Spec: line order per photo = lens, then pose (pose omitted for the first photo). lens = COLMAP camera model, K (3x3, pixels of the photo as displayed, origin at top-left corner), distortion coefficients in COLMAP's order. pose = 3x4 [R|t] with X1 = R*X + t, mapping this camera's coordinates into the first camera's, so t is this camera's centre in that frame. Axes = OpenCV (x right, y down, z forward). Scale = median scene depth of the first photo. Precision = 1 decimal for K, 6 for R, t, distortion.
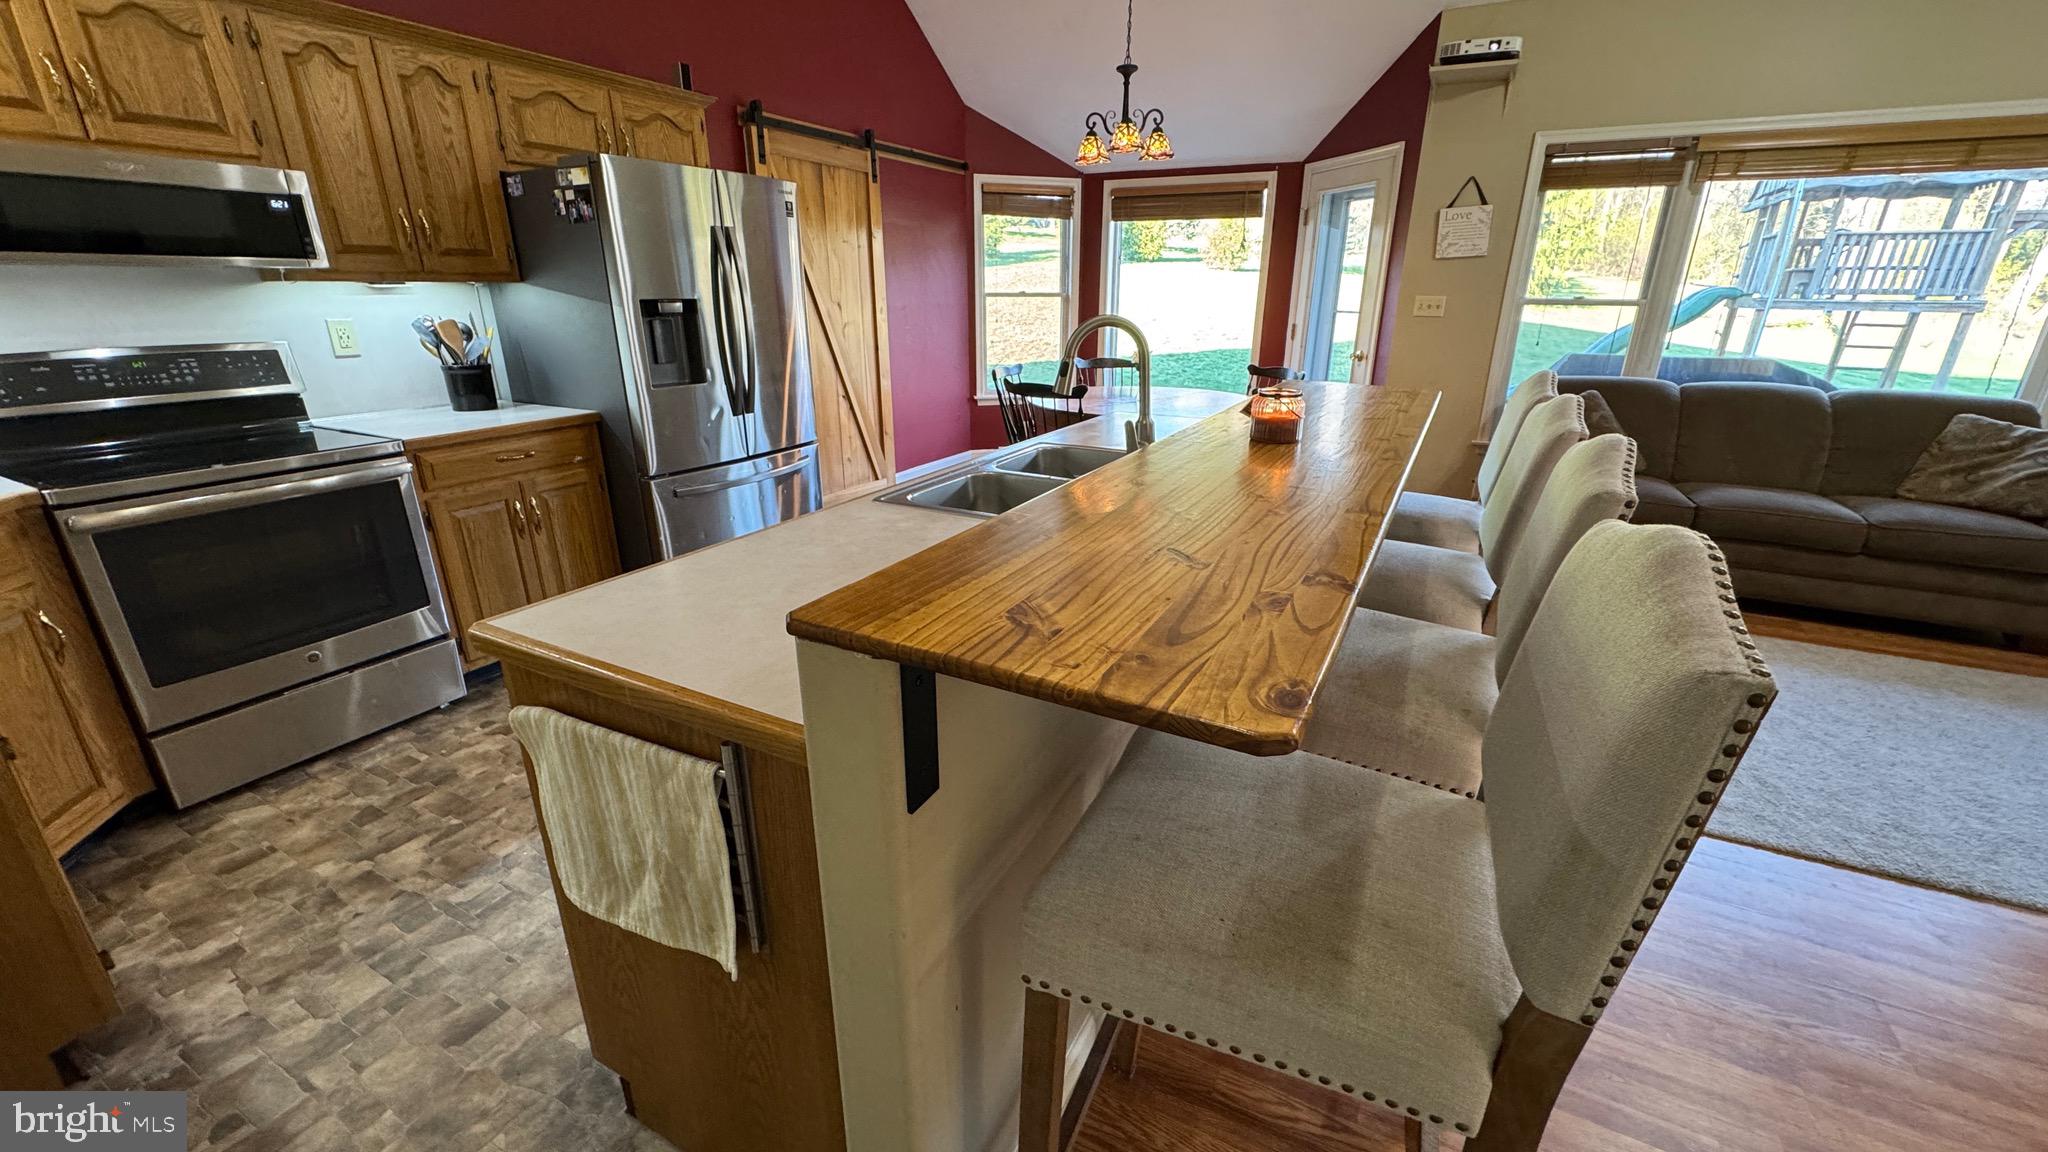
lens RADIAL K [[811.0, 0, 1026.8], [0, 811.0, 572.3], [0, 0, 1]] dist [-0.001171, 0.000030]
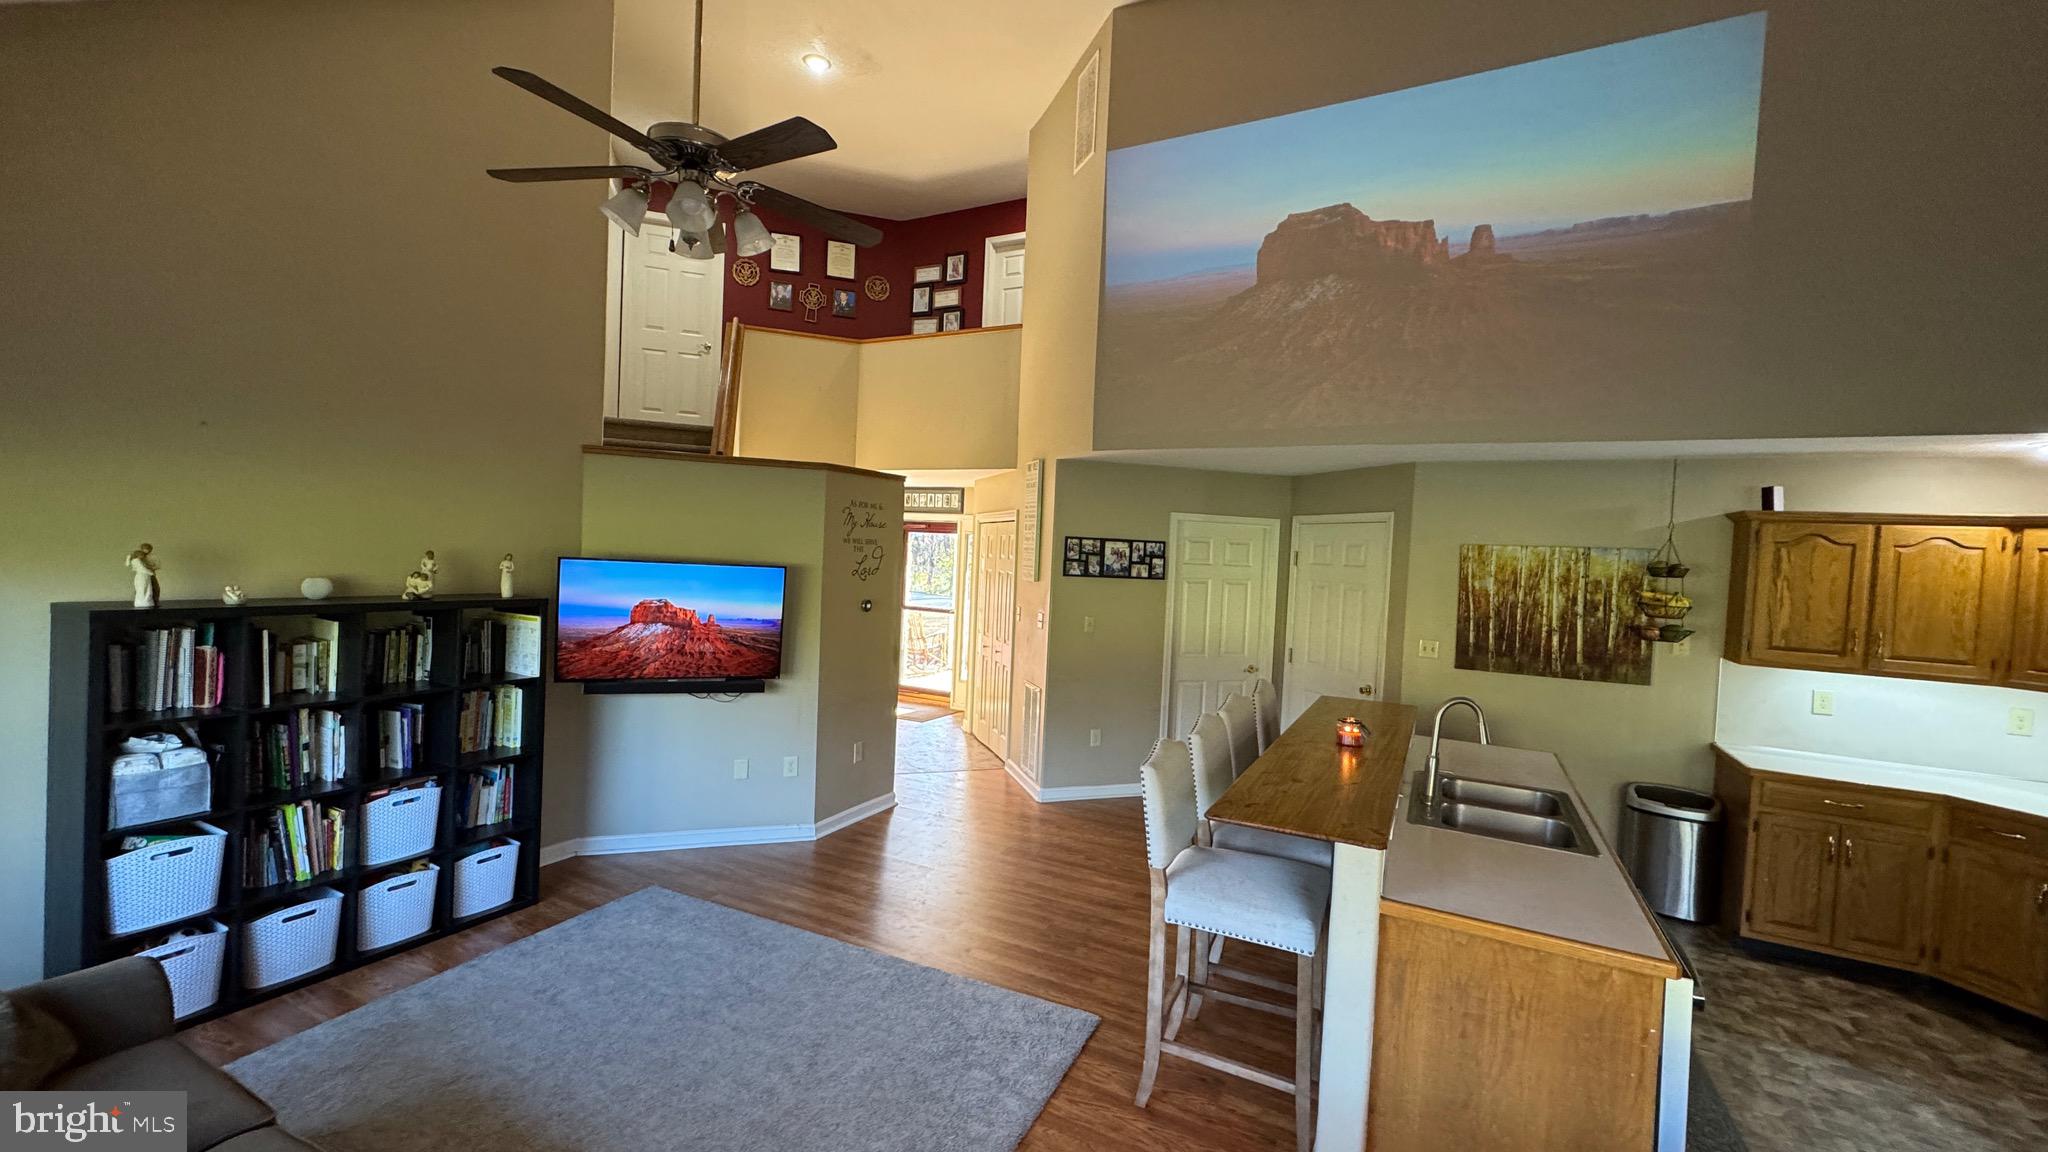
lens RADIAL K [[811.0, 0, 1025.9], [0, 811.0, 575.4], [0, 0, 1]] dist [-0.001171, 0.000030]
pose [[-0.998645, -0.051418, -0.008044, 0.657457], [-0.050814, 0.929942, 0.364179, -0.711128], [-0.011245, 0.364095, -0.931294, 1.576174]]
